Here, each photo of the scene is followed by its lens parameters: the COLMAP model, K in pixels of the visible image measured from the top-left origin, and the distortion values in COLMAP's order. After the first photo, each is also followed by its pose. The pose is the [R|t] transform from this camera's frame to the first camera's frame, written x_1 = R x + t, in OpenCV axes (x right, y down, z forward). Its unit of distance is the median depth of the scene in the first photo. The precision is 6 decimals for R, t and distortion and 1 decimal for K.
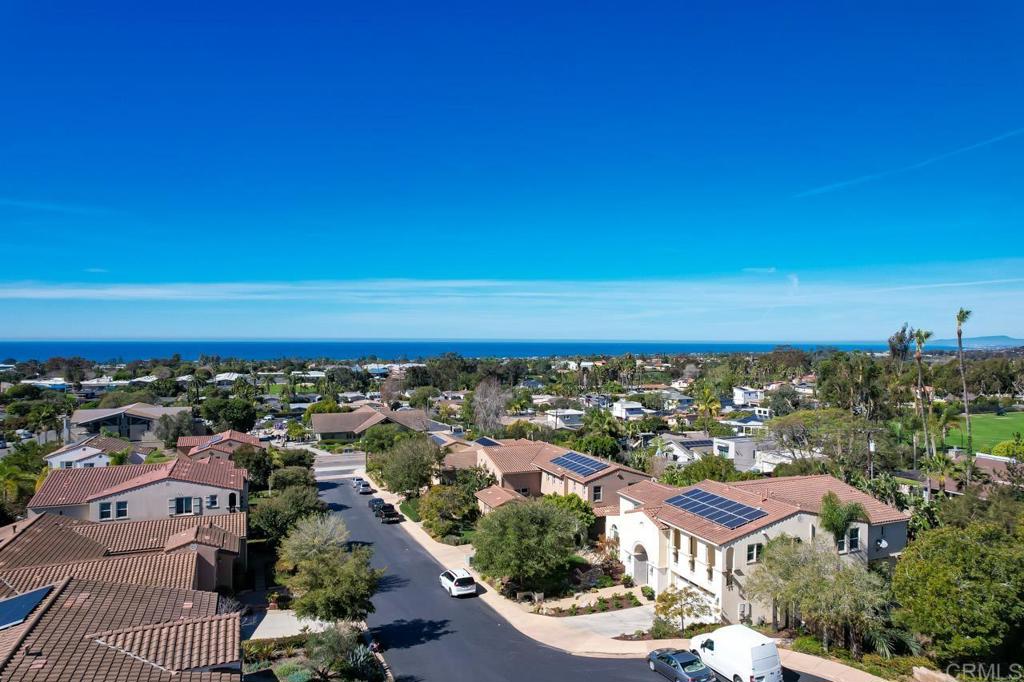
lens RADIAL K [[662.9, 0, 512.0], [0, 662.9, 341.0], [0, 0, 1]] dist [-0.072919, 0.064070]
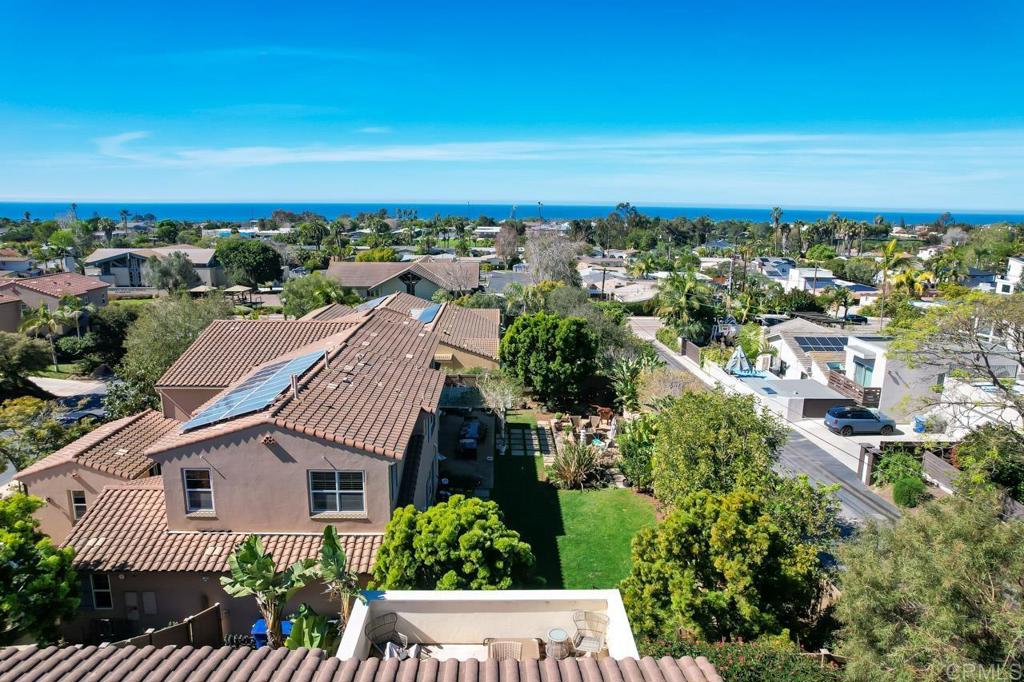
lens RADIAL K [[662.9, 0, 512.0], [0, 662.9, 341.0], [0, 0, 1]] dist [-0.072919, 0.064070]
pose [[0.936757, 0.079854, -0.340750, 0.357047], [-0.009448, 0.979037, 0.203461, 0.090252], [0.349854, -0.187374, 0.917874, 0.743908]]
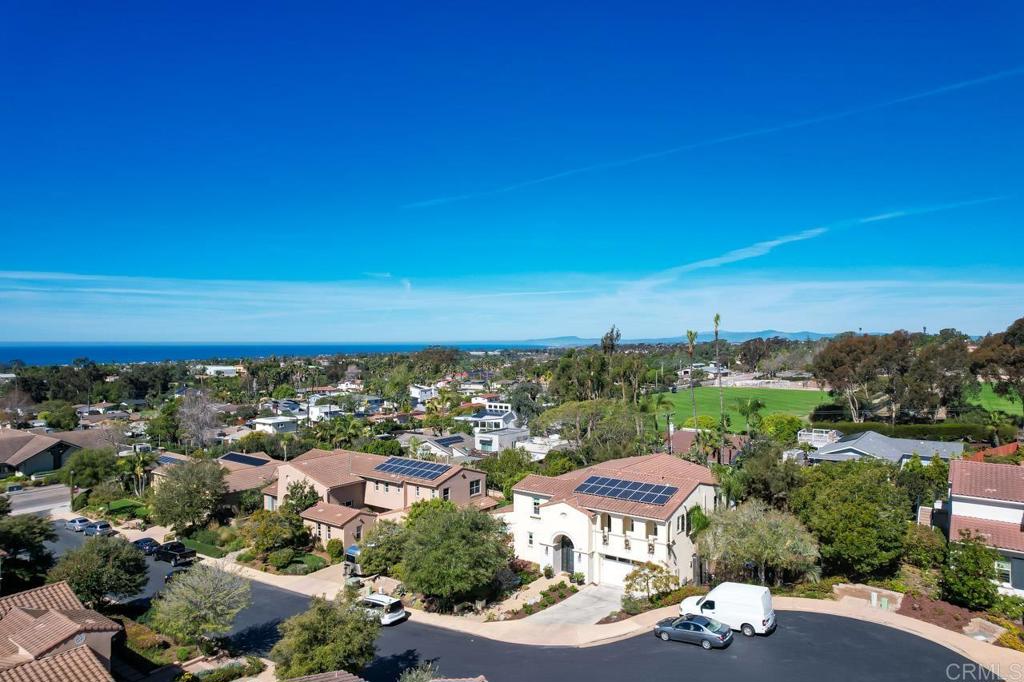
lens RADIAL K [[662.9, 0, 512.0], [0, 662.9, 341.0], [0, 0, 1]] dist [-0.072919, 0.064070]
pose [[0.850315, -0.007383, 0.526222, -0.291364], [0.008599, 0.999963, 0.000134, 0.000829], [-0.526203, 0.004411, 0.850347, 0.103799]]
